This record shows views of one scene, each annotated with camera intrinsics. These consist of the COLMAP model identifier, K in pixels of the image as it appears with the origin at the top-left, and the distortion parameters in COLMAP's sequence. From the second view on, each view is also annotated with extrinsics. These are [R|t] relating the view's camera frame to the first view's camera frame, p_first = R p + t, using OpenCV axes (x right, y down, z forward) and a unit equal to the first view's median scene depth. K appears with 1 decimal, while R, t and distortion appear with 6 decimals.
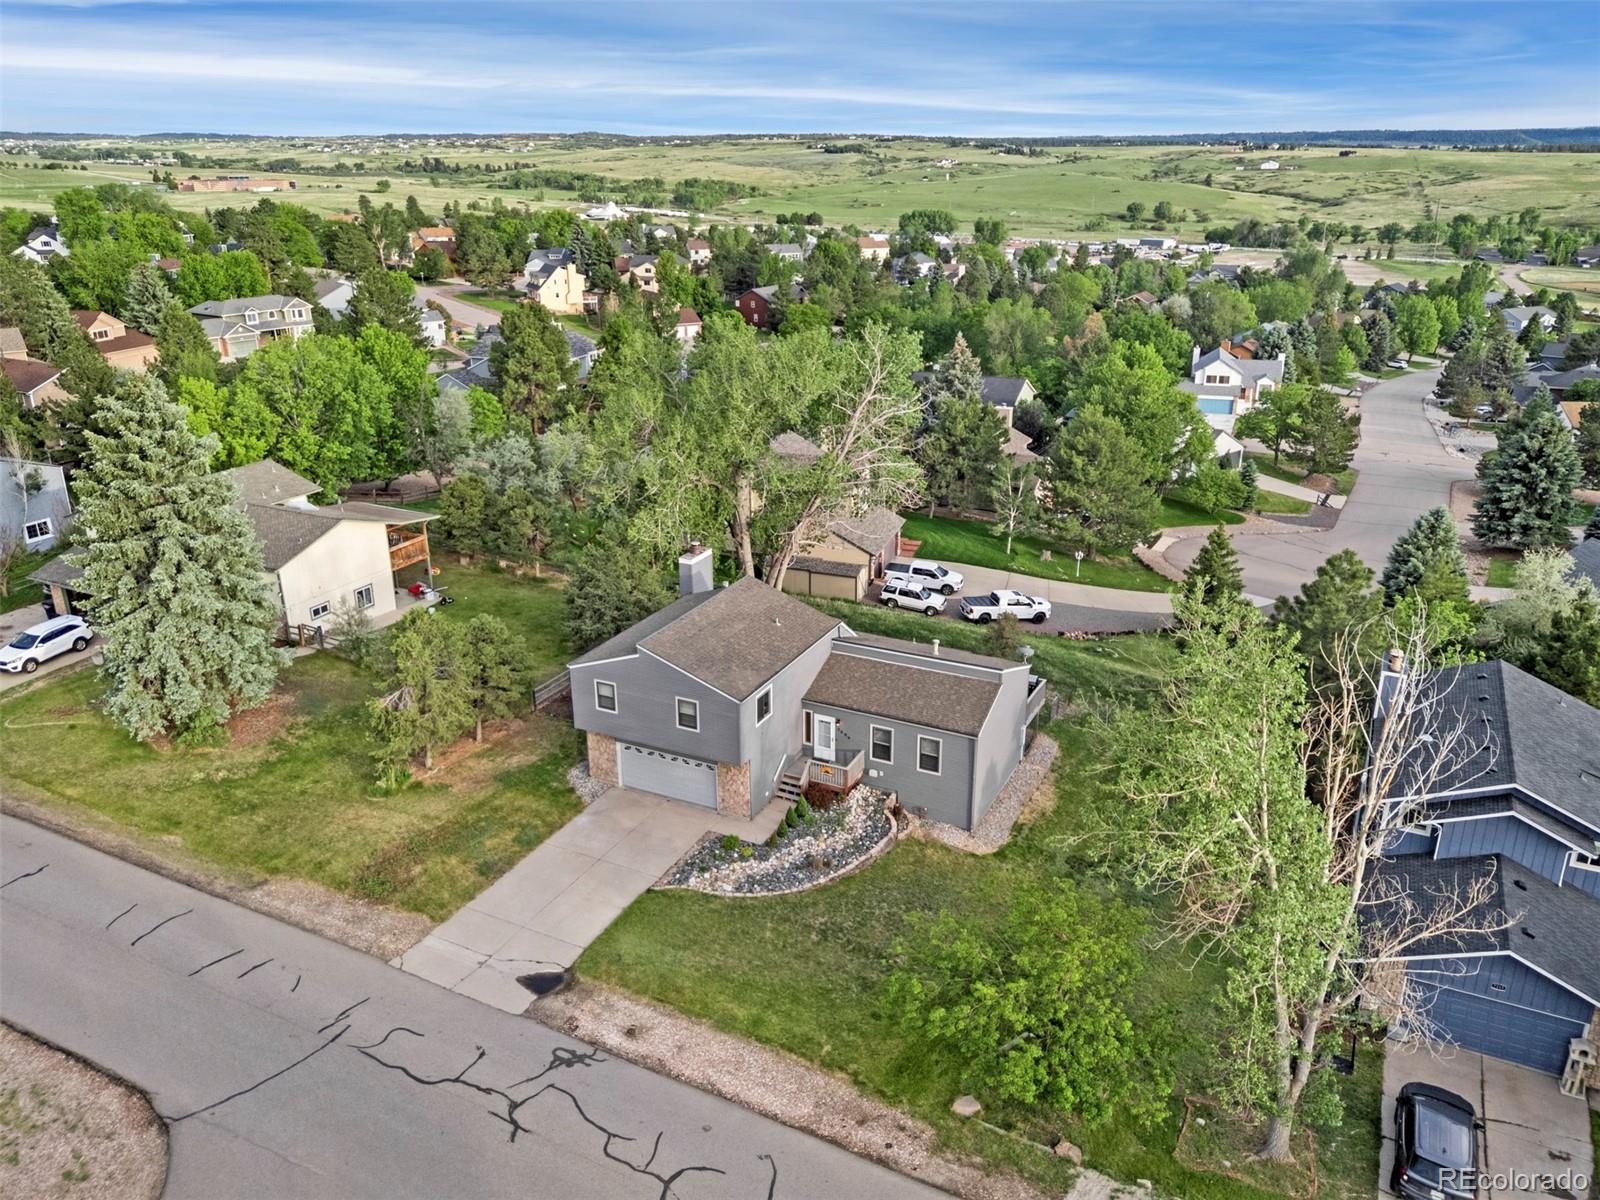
lens RADIAL K [[1174.6, 0, 797.9], [0, 1174.6, 594.2], [0, 0, 1]] dist [0.056932, -0.047827]
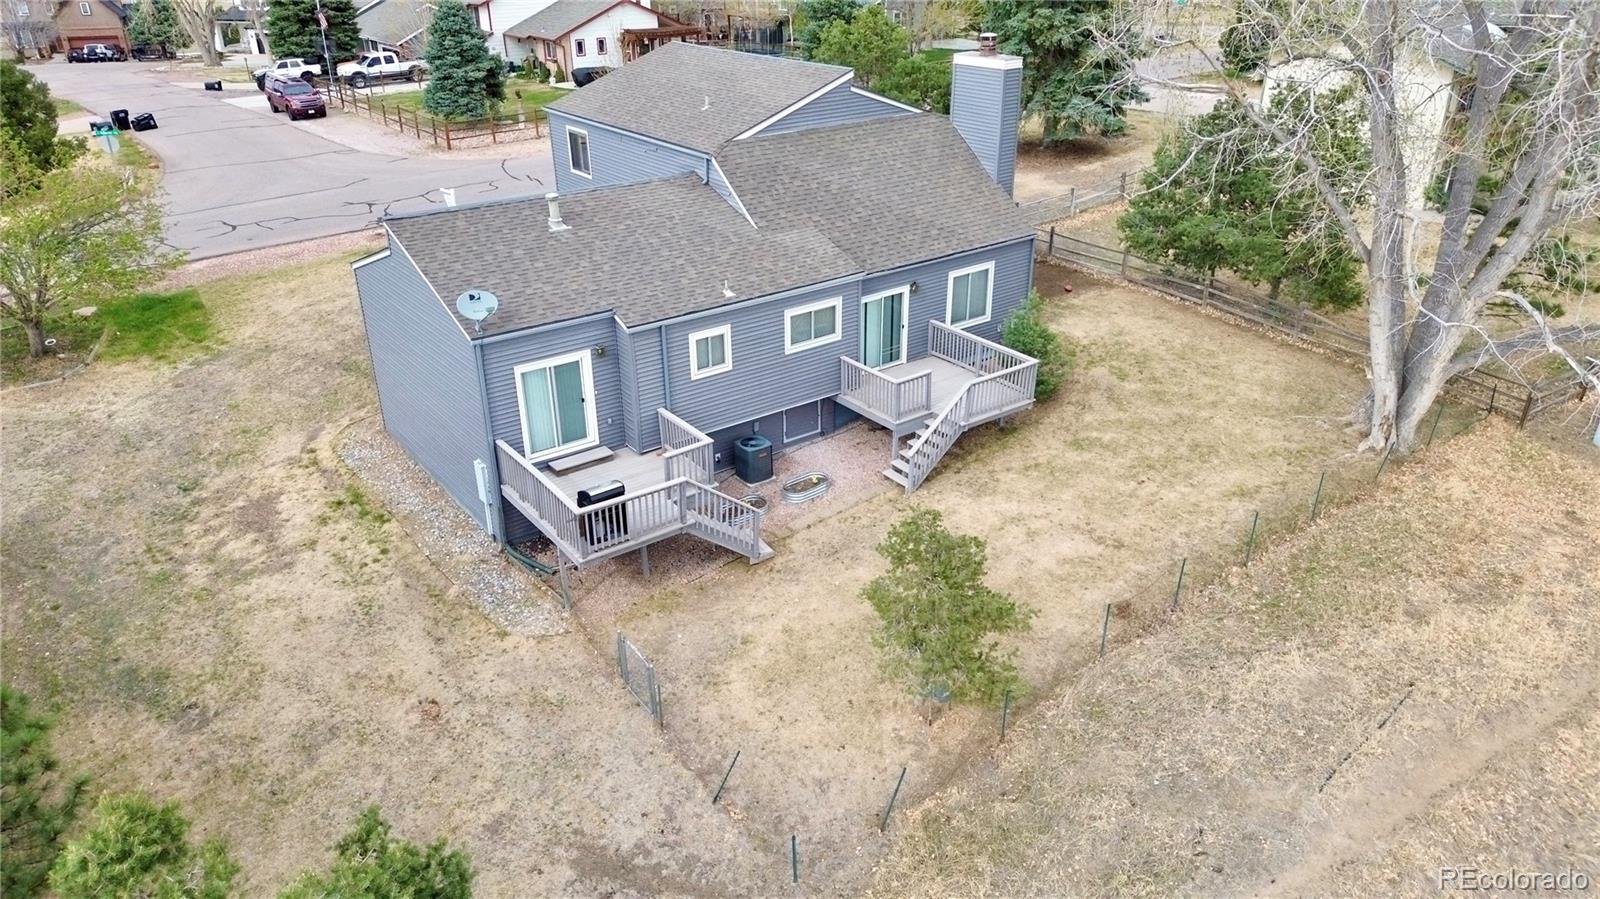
lens RADIAL K [[1122.1, 0, 829.0], [0, 1122.1, 481.5], [0, 0, 1]] dist [0.068710, -0.060779]
pose [[-0.432130, 0.411429, -0.802490, 0.282522], [-0.316112, 0.764297, 0.562070, -0.098311], [0.844593, 0.496564, -0.200218, 0.698791]]
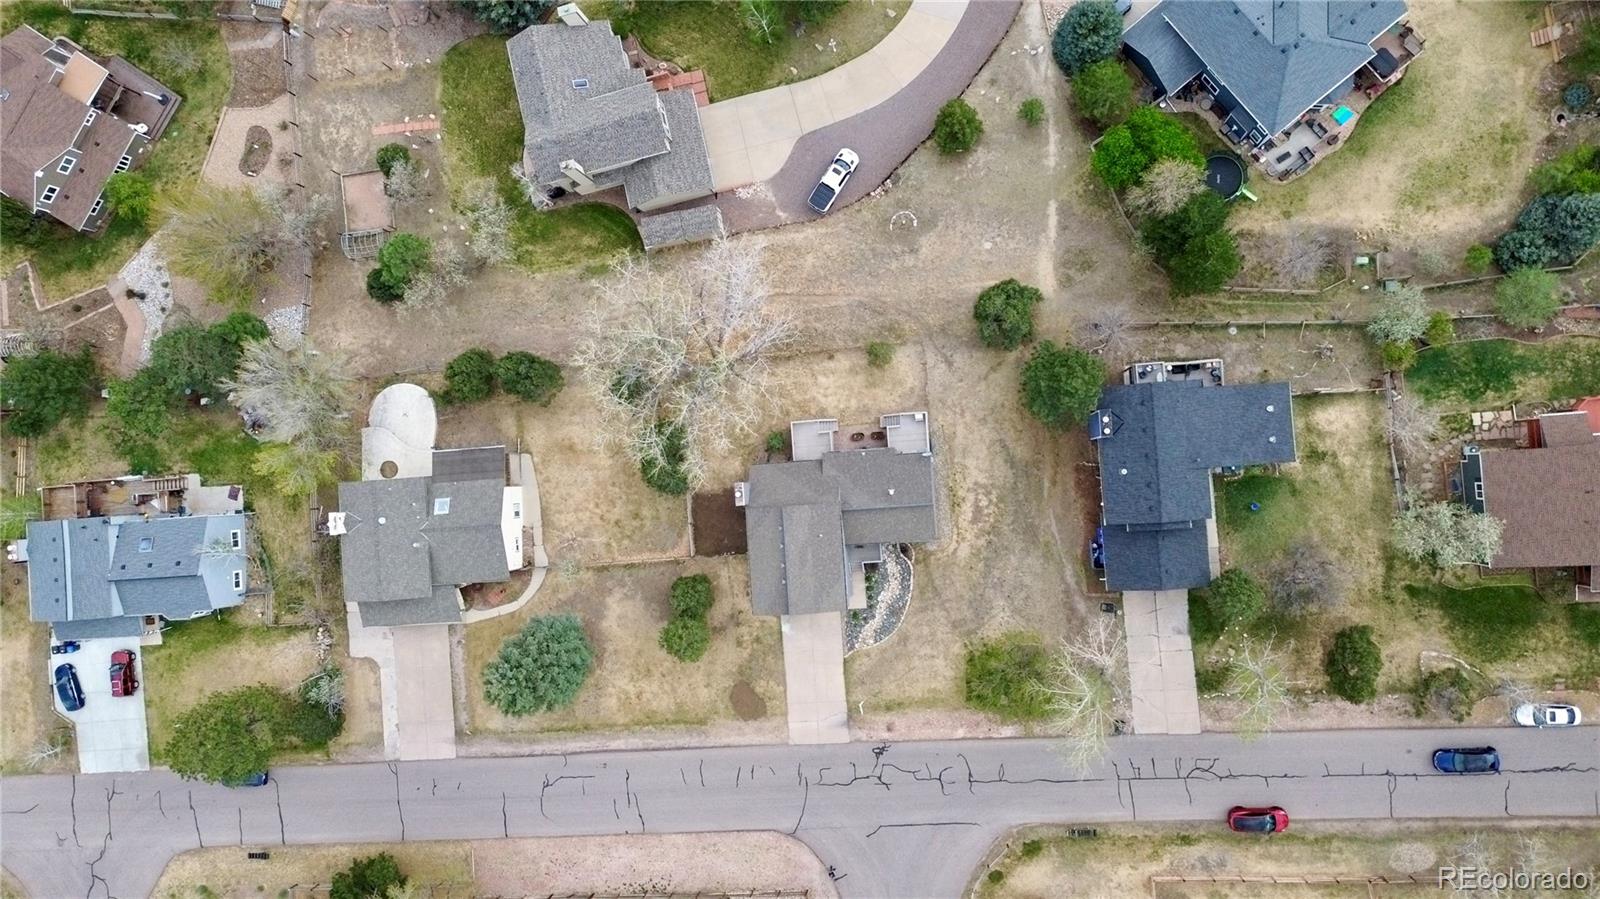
lens RADIAL K [[1122.1, 0, 801.1], [0, 1122.1, 446.3], [0, 0, 1]] dist [0.068710, -0.060779]
pose [[0.852900, -0.509236, -0.115067, 0.134096], [0.314990, 0.326168, 0.891289, -0.929302], [-0.416345, -0.796425, 0.438592, 0.174124]]
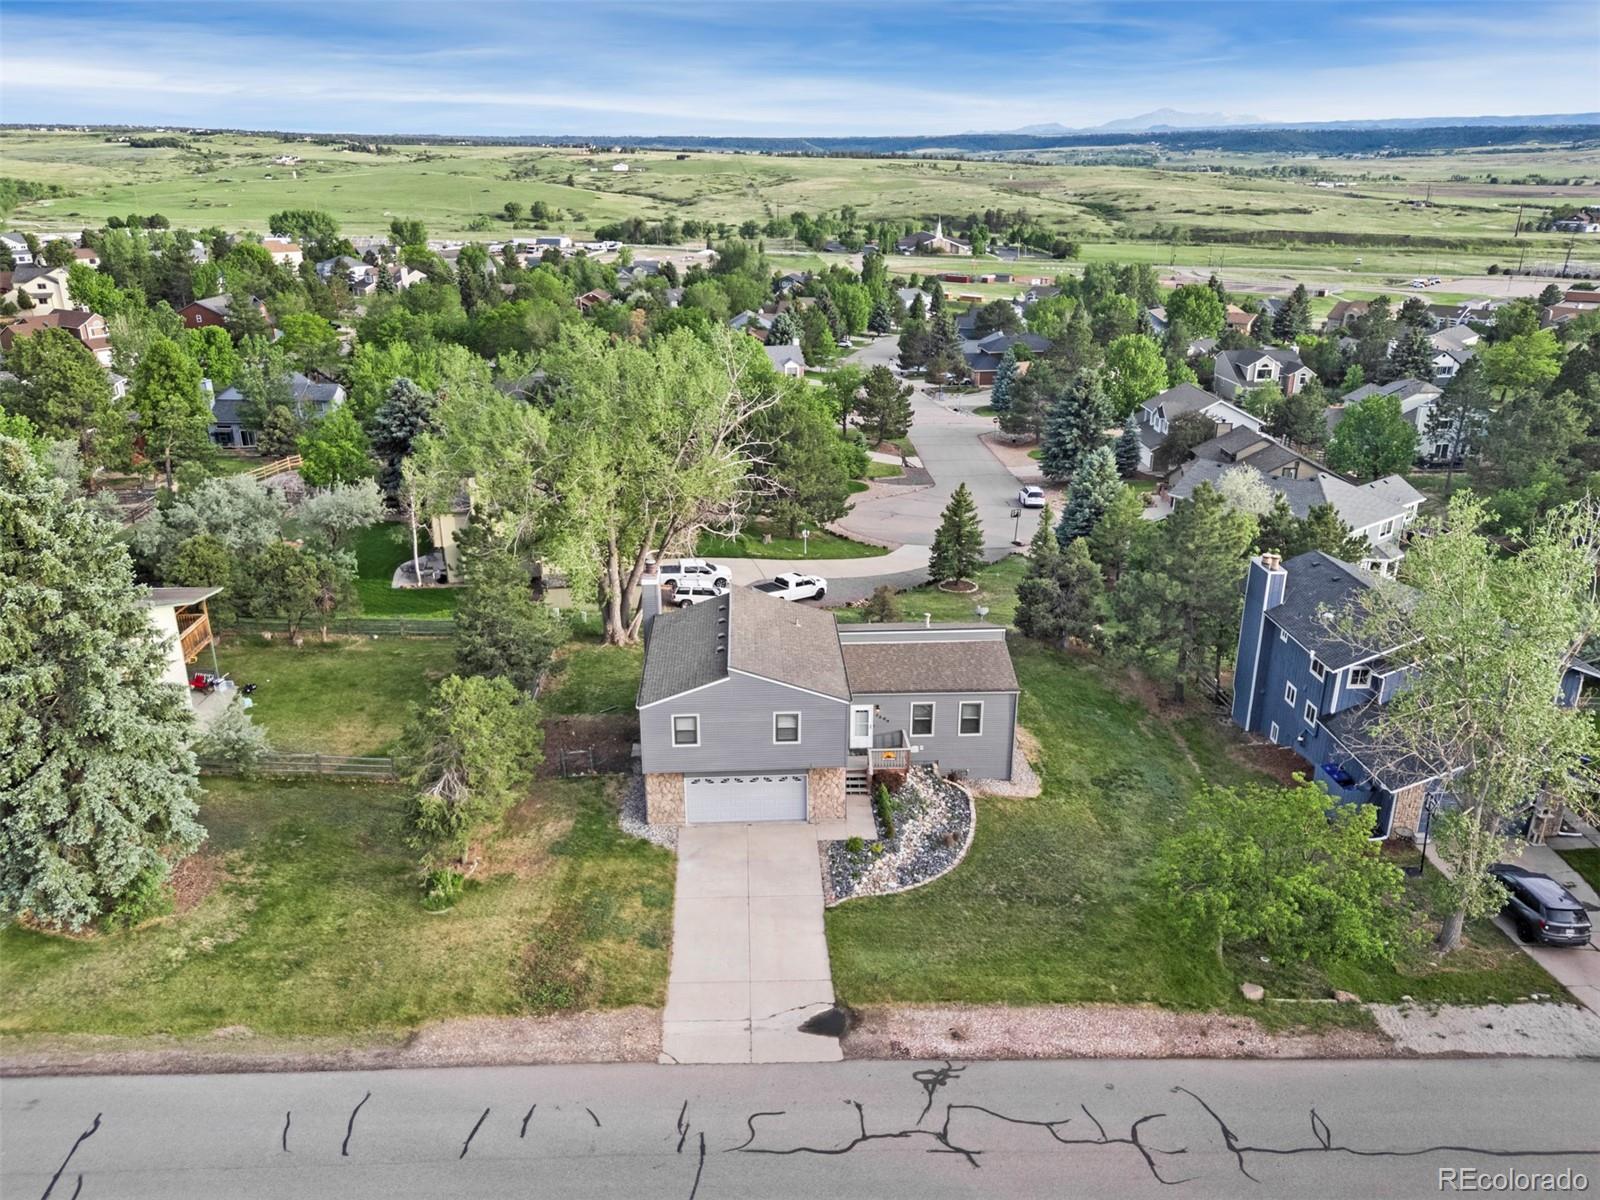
lens RADIAL K [[1174.6, 0, 798.5], [0, 1174.6, 597.3], [0, 0, 1]] dist [0.056932, -0.047827]
pose [[0.871943, -0.166769, 0.460329, -0.258410], [0.165716, 0.985234, 0.043039, -0.022279], [-0.460709, 0.038756, 0.886705, 0.066318]]
